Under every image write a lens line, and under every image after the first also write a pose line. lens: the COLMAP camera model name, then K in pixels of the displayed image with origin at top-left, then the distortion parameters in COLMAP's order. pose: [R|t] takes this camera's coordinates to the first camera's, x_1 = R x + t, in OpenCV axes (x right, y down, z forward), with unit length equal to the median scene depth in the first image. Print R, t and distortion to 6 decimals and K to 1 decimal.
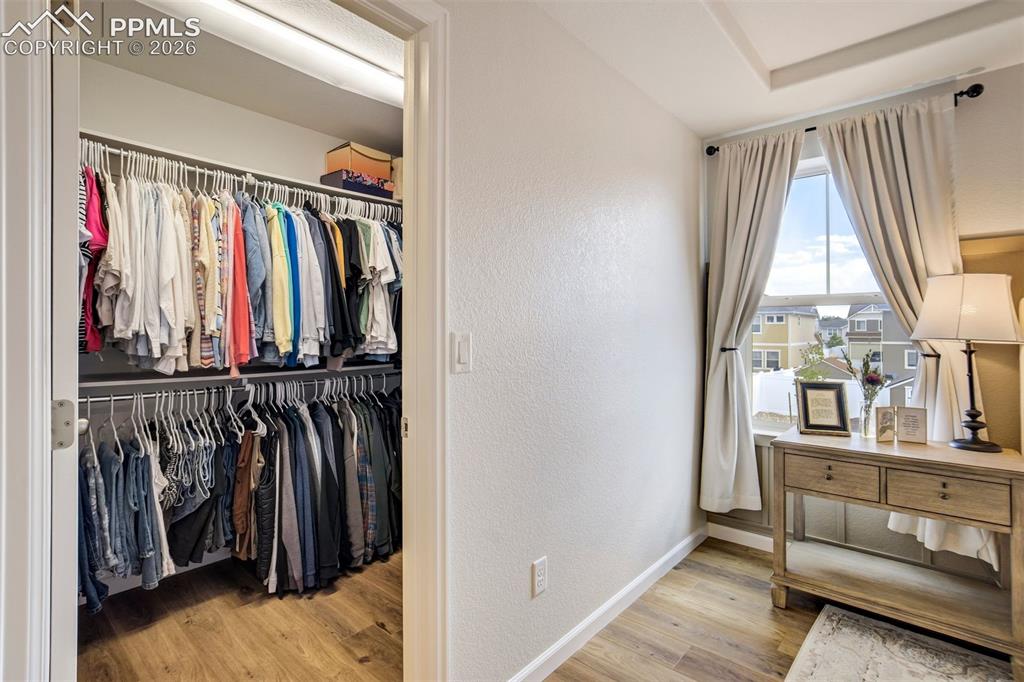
lens RADIAL K [[482.5, 0, 512.9], [0, 482.5, 338.9], [0, 0, 1]] dist [-0.034327, 0.015494]
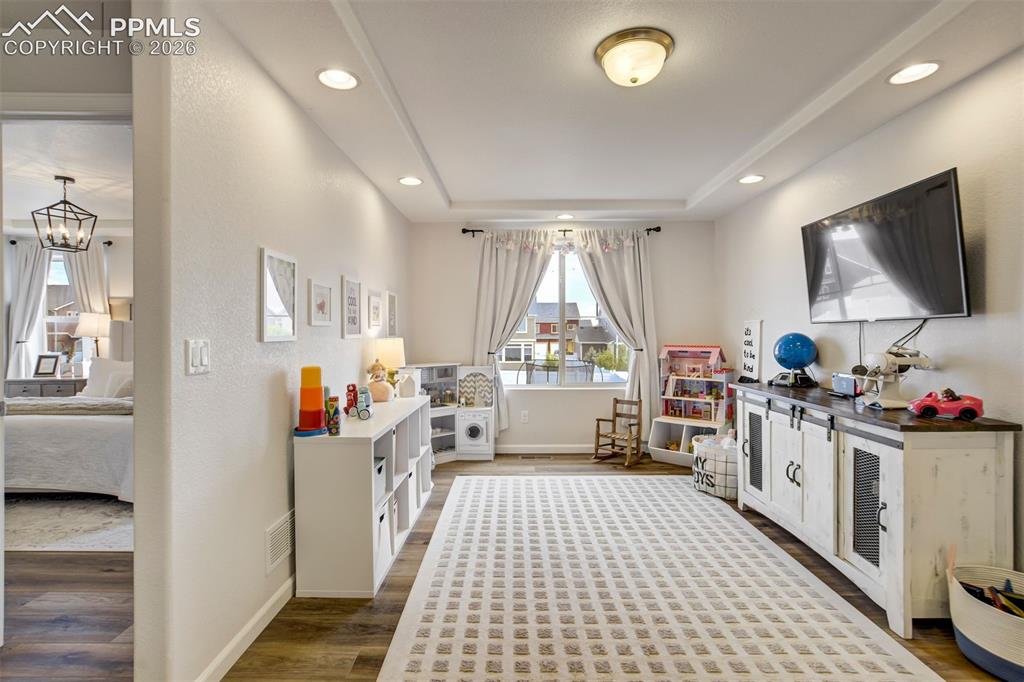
lens RADIAL K [[482.5, 0, 512.4], [0, 482.5, 338.5], [0, 0, 1]] dist [-0.034327, 0.015494]
pose [[0.755002, -0.005250, 0.655701, 0.863809], [0.001575, 0.999980, 0.006192, -0.002257], [-0.655721, -0.003643, 0.754995, -2.304930]]
